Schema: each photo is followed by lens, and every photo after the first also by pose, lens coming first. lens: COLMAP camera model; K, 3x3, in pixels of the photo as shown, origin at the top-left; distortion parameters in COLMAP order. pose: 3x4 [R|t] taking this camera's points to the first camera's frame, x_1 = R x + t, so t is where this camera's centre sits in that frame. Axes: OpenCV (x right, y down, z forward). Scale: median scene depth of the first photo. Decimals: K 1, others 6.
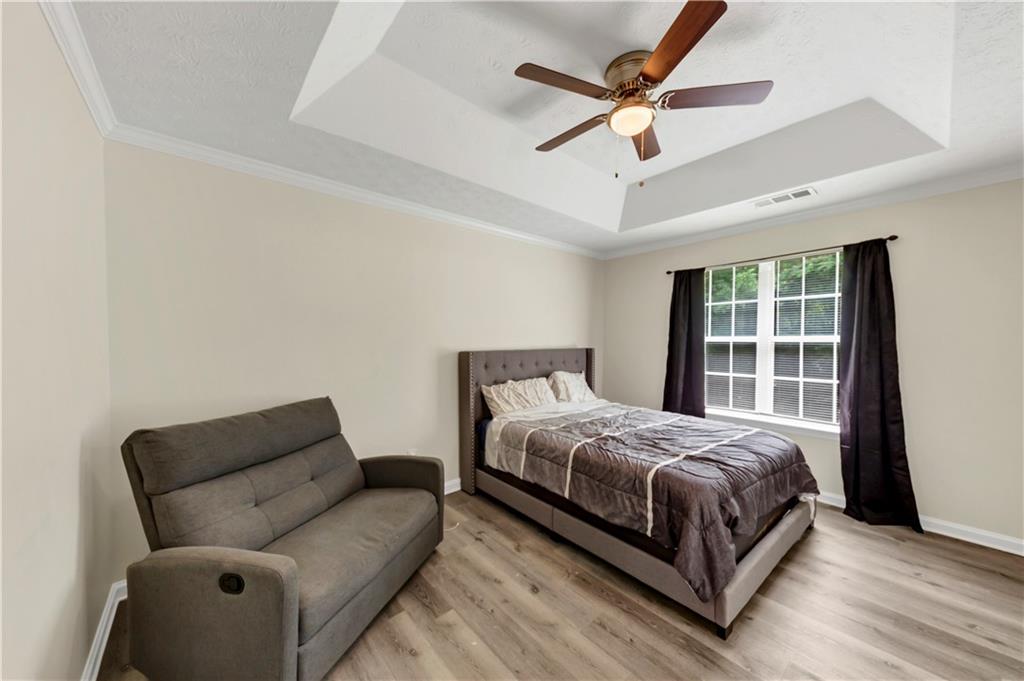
lens RADIAL K [[357.5, 0, 529.4], [0, 357.5, 346.3], [0, 0, 1]] dist [0.000062, -0.006101]
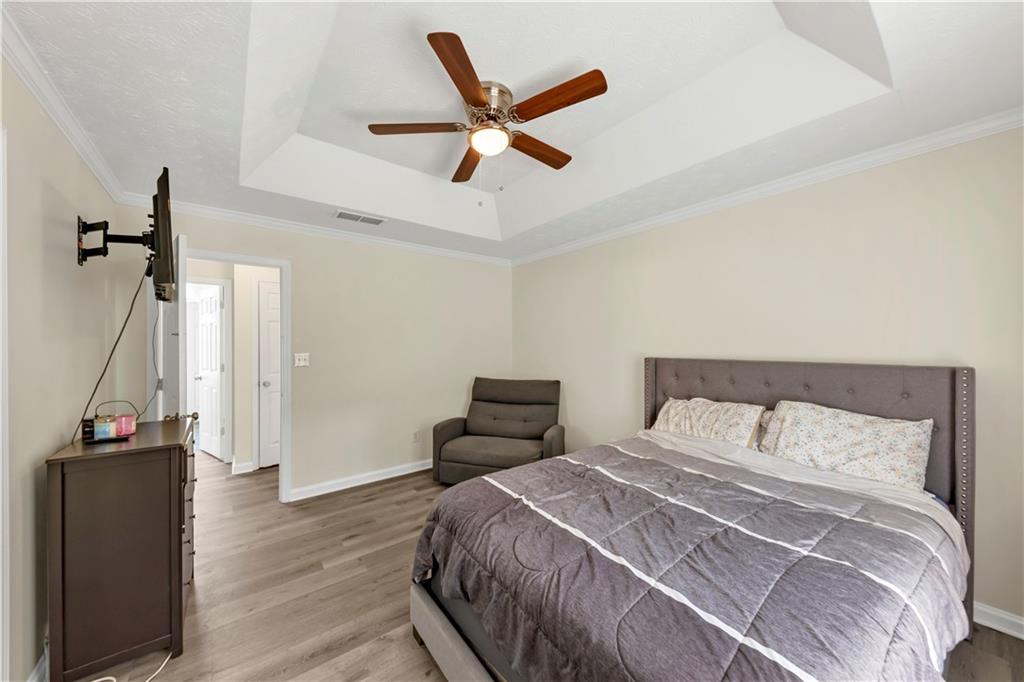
lens RADIAL K [[359.8, 0, 508.6], [0, 359.8, 345.4], [0, 0, 1]] dist [0.020310, -0.012384]
pose [[-0.080184, 0.010834, -0.996721, 0.750793], [-0.018468, 0.999753, 0.012353, -0.020862], [0.996609, 0.019398, -0.079964, 0.637723]]
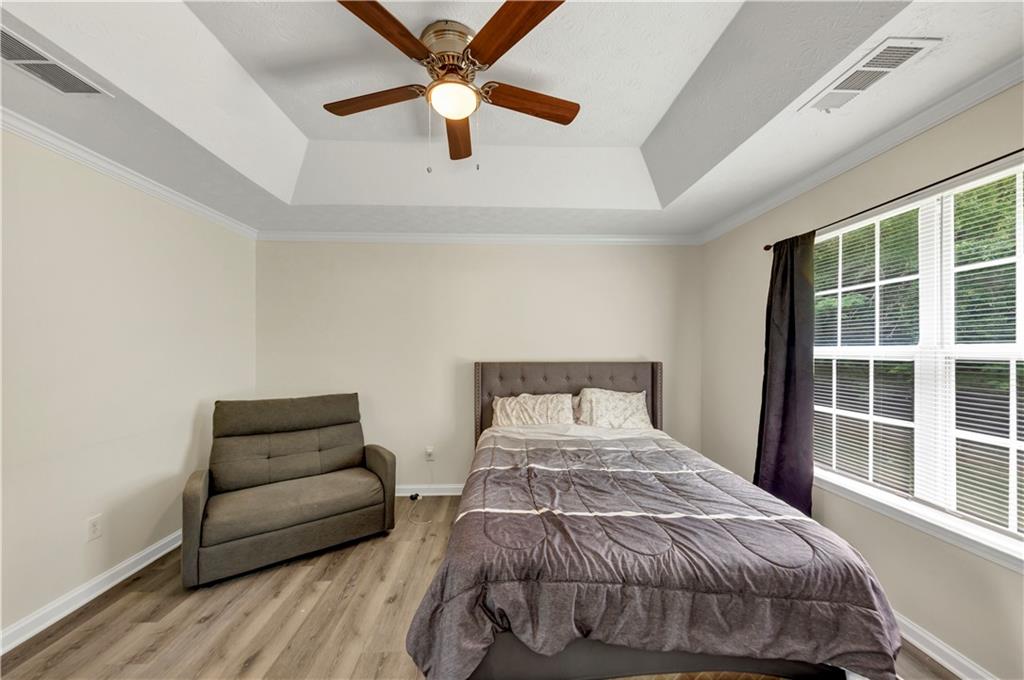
lens RADIAL K [[359.8, 0, 508.6], [0, 359.8, 344.4], [0, 0, 1]] dist [0.020310, -0.012384]
pose [[0.759081, -0.007248, -0.650956, 0.530067], [-0.017672, 0.999340, -0.031734, -0.004006], [0.650756, 0.035592, 0.758452, 0.237814]]
